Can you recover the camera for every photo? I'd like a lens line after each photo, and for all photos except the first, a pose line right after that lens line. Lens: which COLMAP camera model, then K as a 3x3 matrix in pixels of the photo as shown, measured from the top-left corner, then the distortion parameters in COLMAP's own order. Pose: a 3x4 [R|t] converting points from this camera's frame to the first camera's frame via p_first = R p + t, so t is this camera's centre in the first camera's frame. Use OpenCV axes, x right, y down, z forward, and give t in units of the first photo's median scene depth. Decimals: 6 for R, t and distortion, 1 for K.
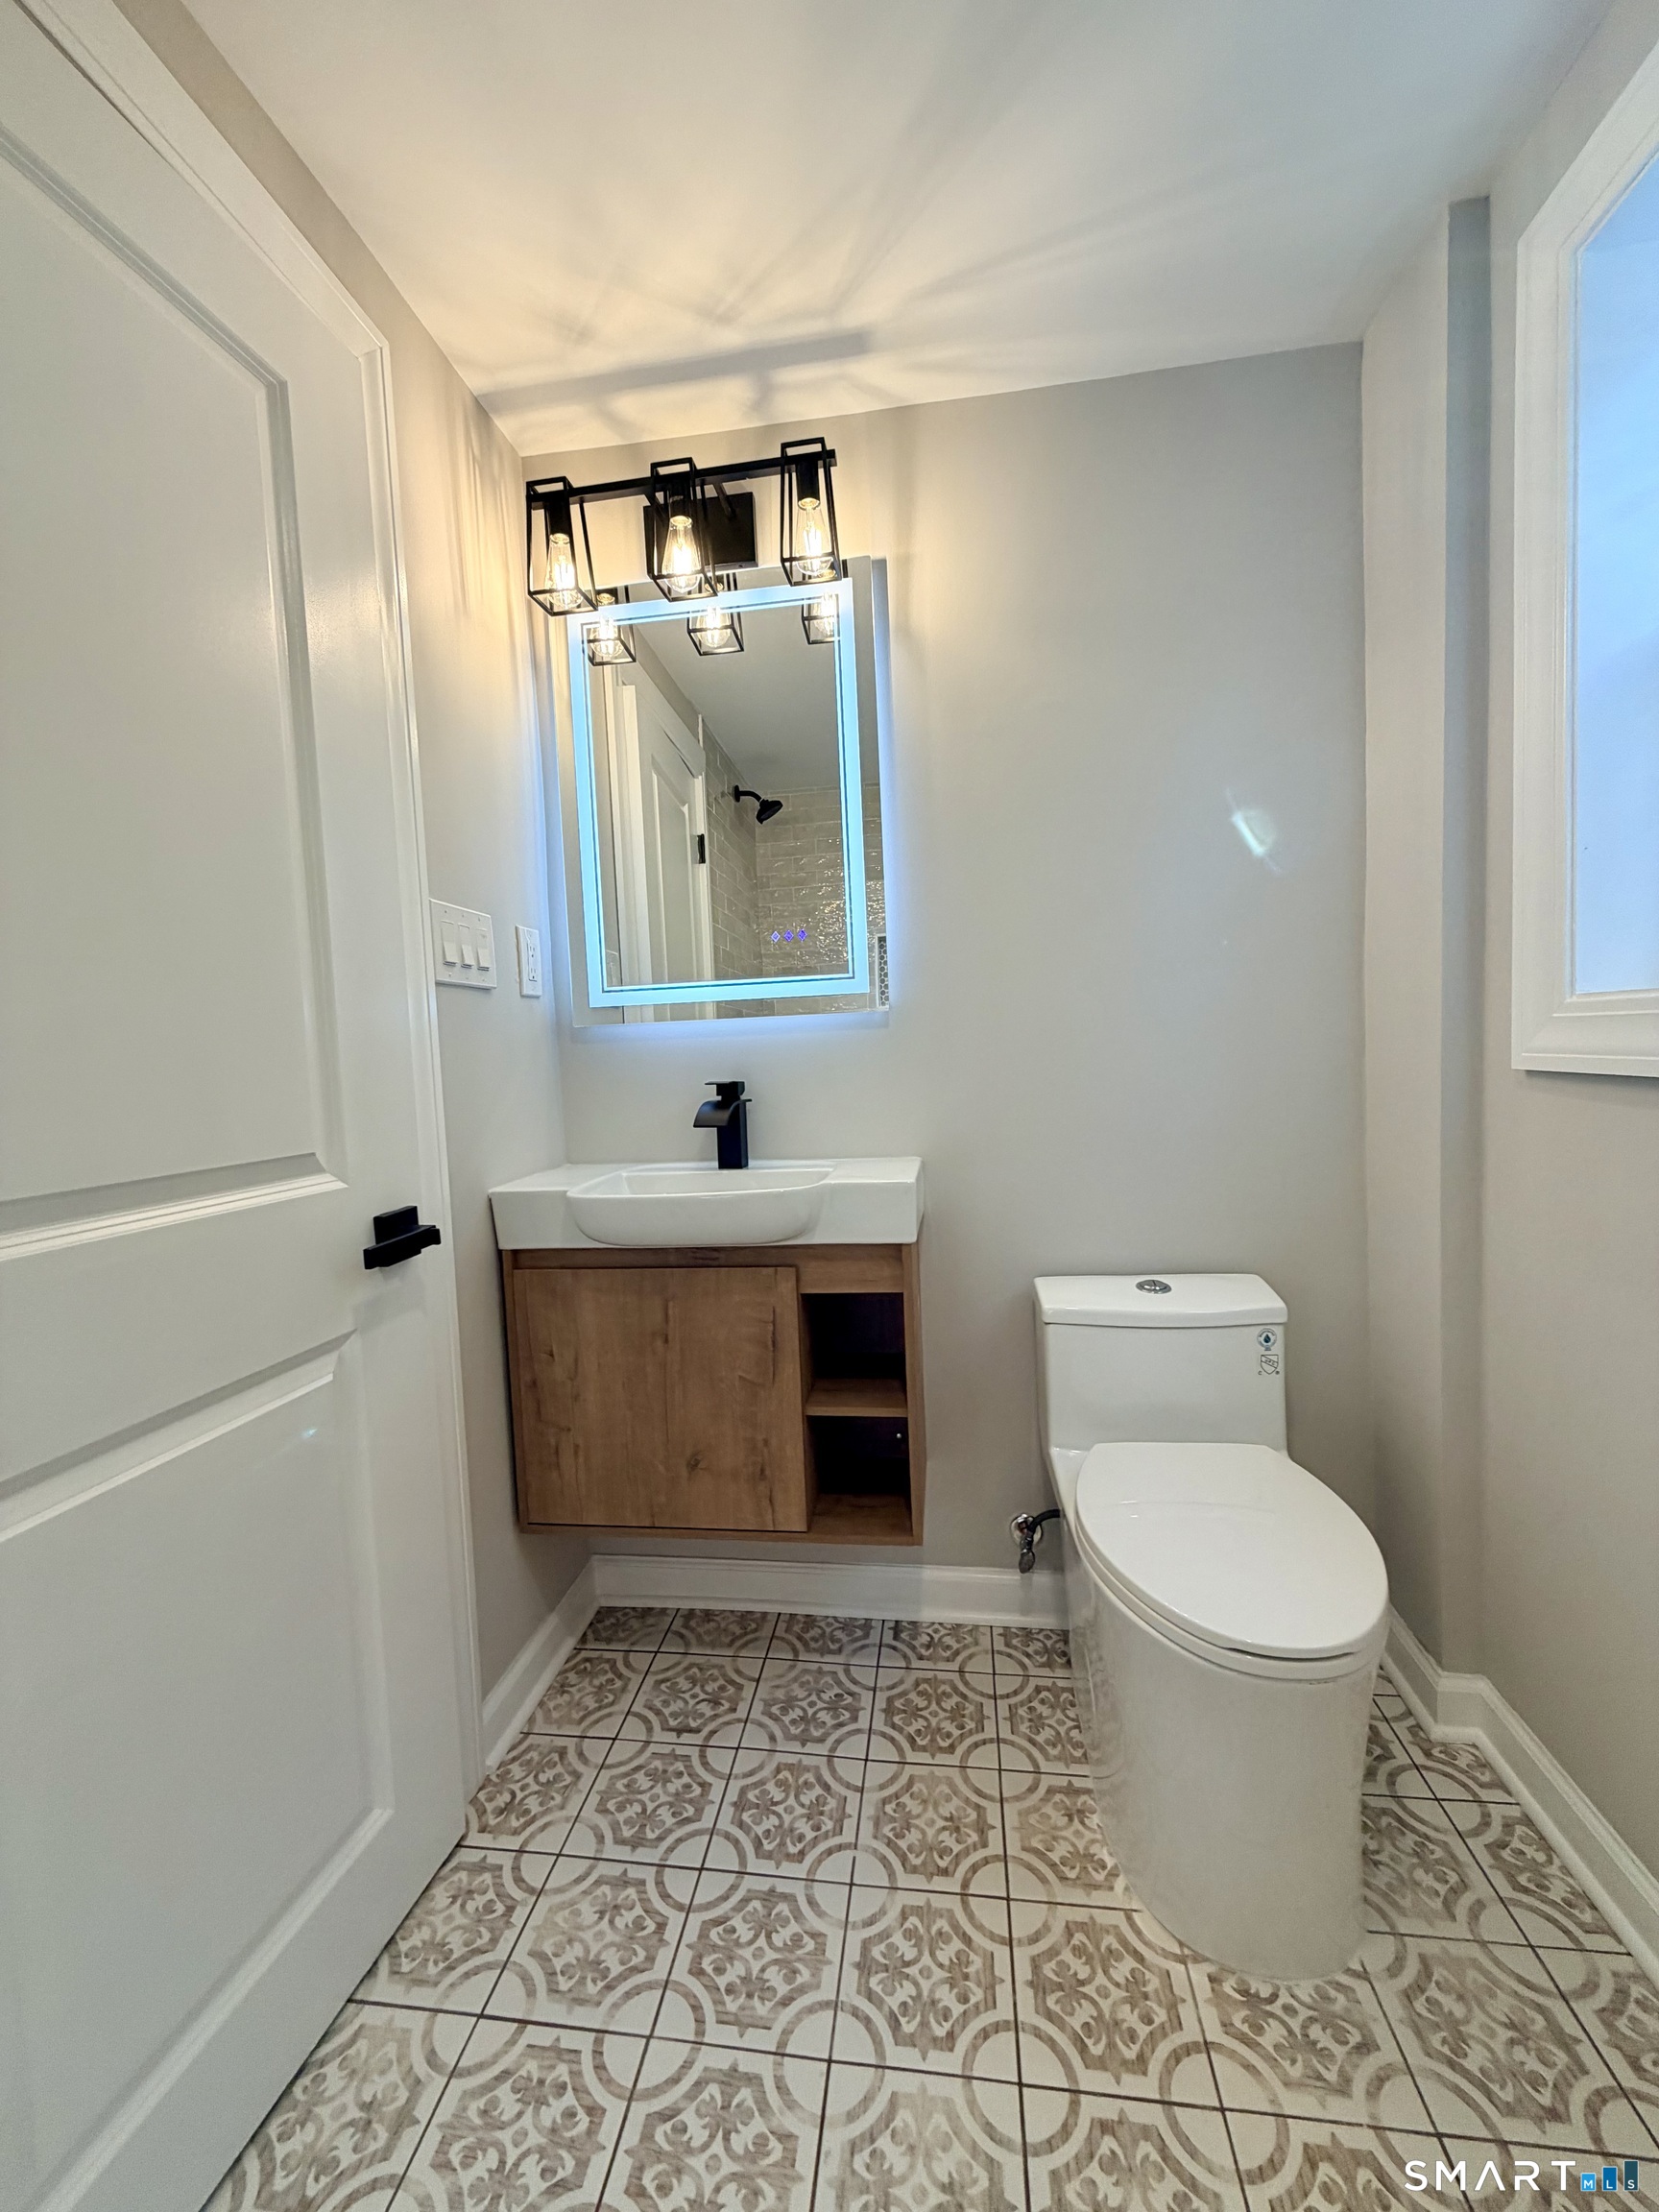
lens RADIAL K [[882.5, 0, 829.5], [0, 882.5, 1104.3], [0, 0, 1]] dist [0.001298, 0.000685]
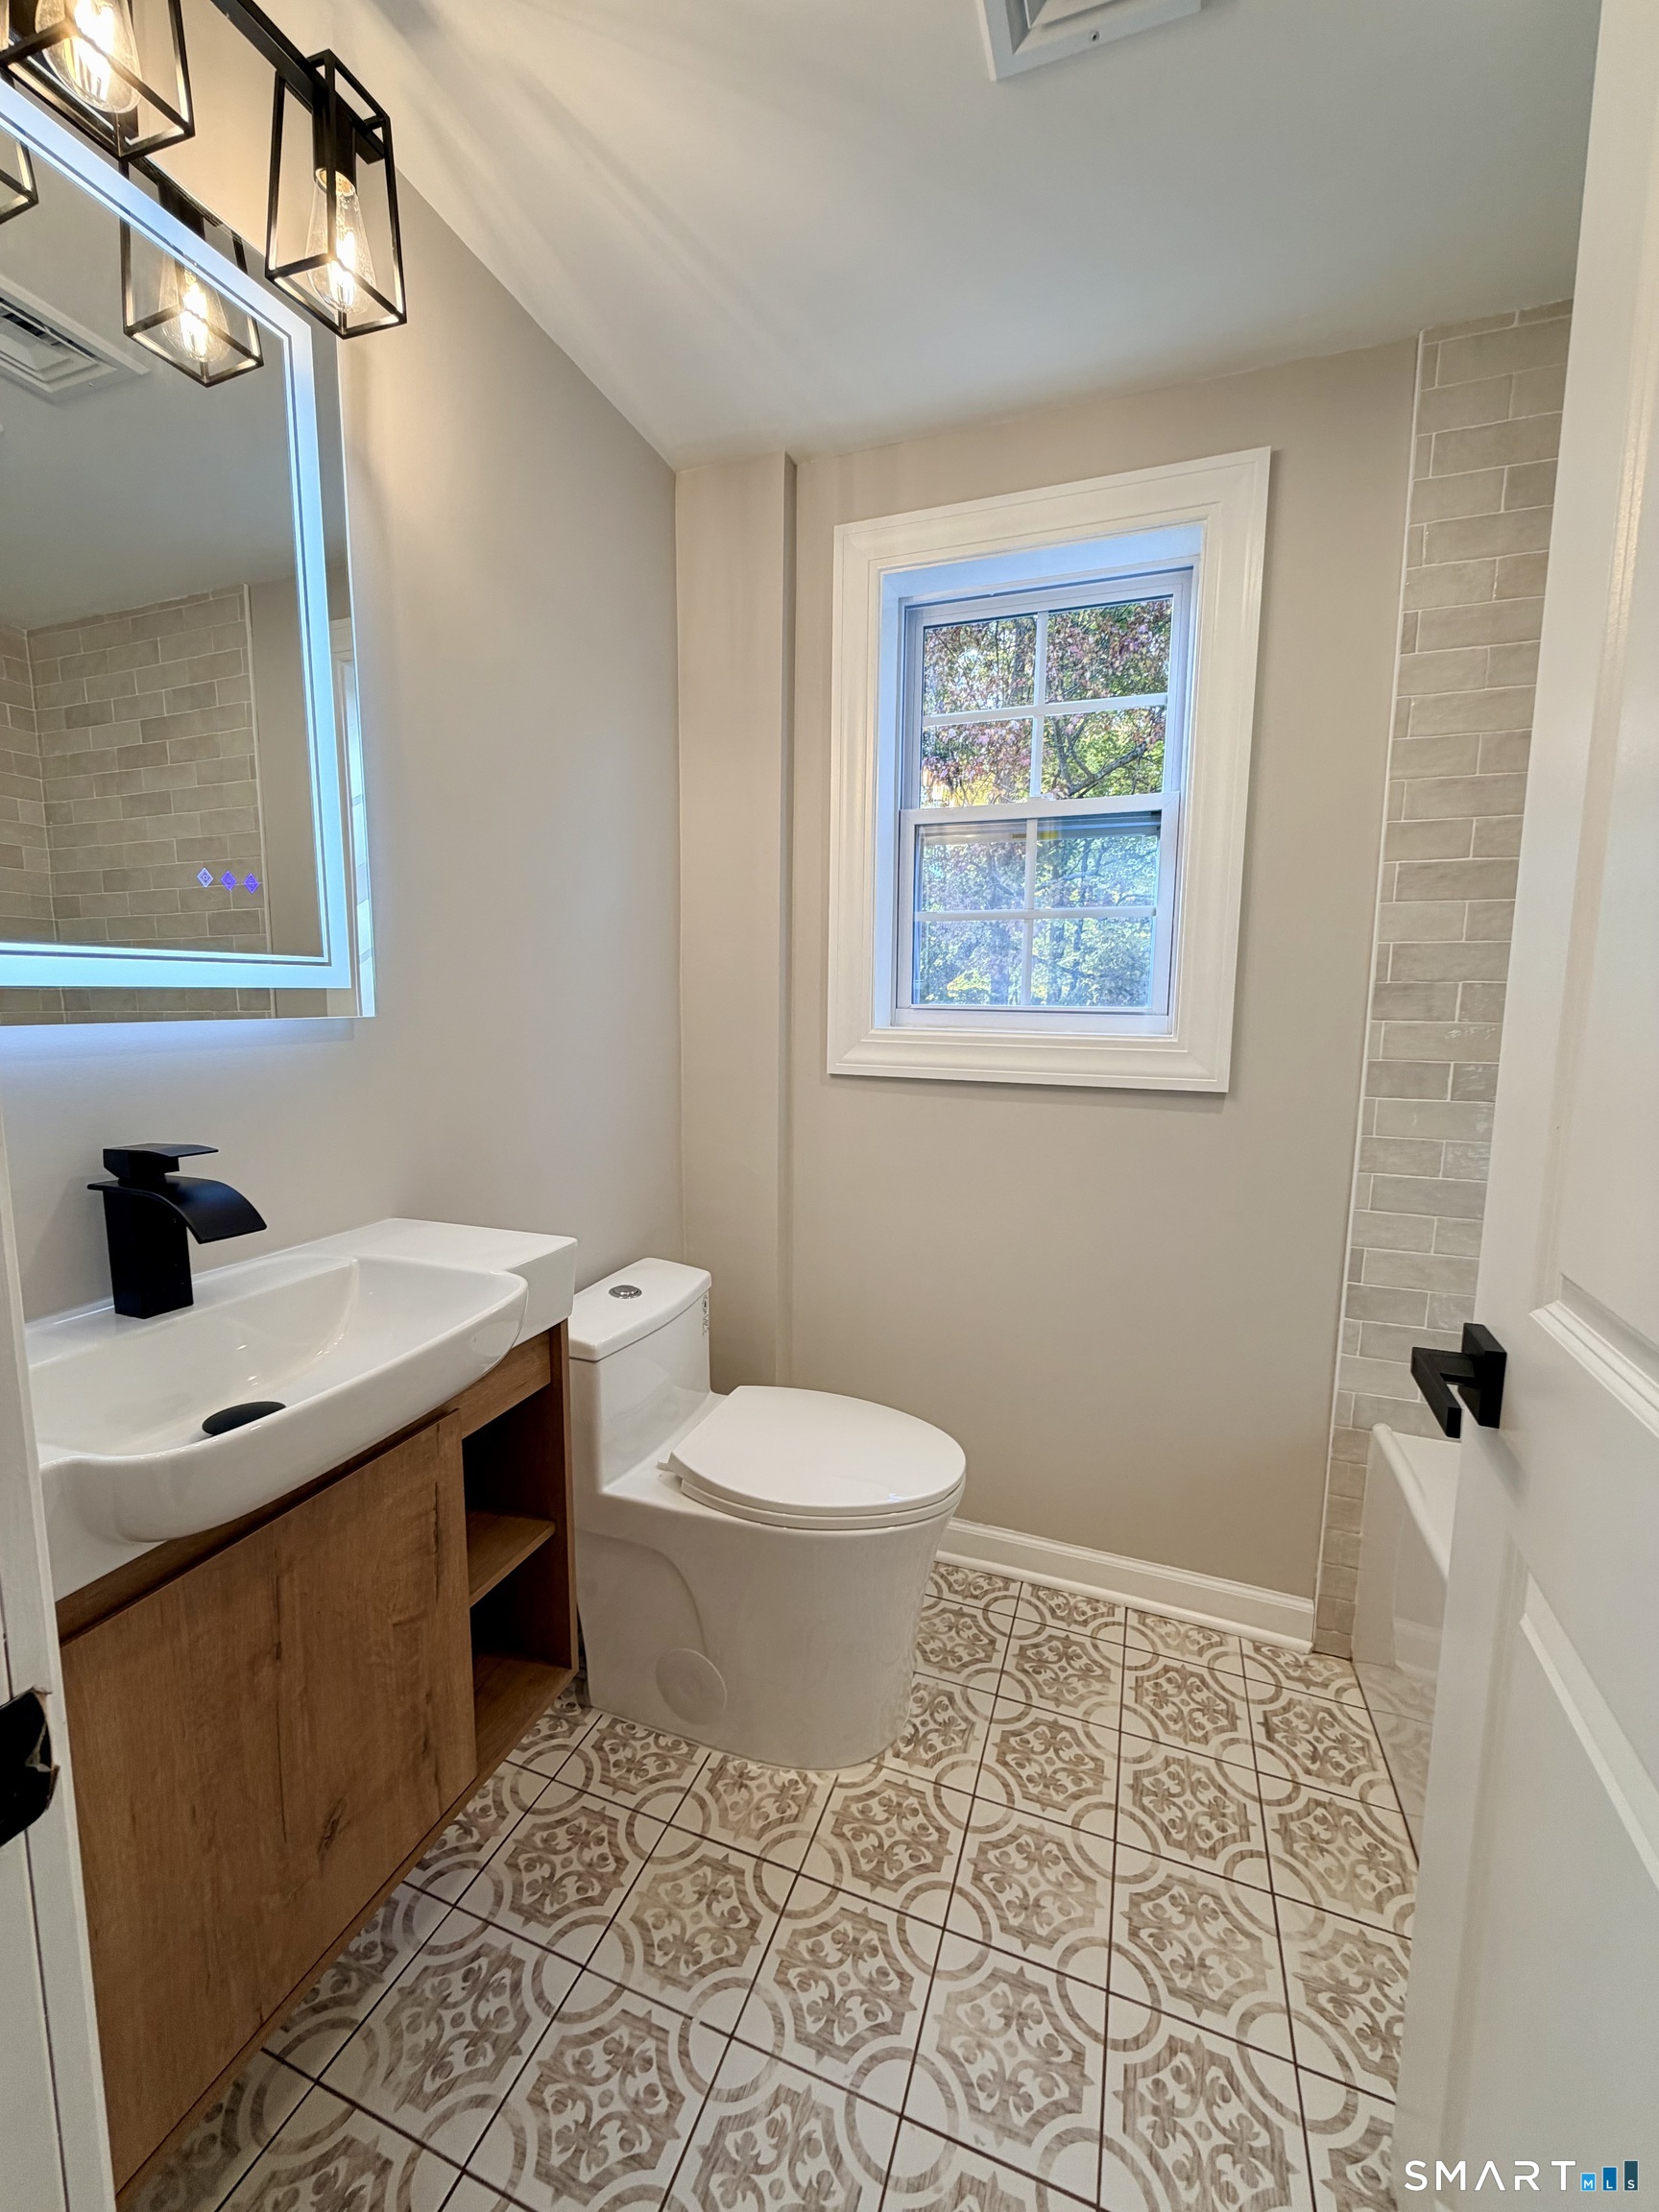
lens RADIAL K [[882.5, 0, 830.0], [0, 882.5, 1102.9], [0, 0, 1]] dist [0.001298, 0.000685]
pose [[0.210209, -0.076329, 0.974672, -0.674454], [0.042994, 0.996705, 0.068782, -0.088267], [-0.976711, 0.027447, 0.212798, 0.631543]]
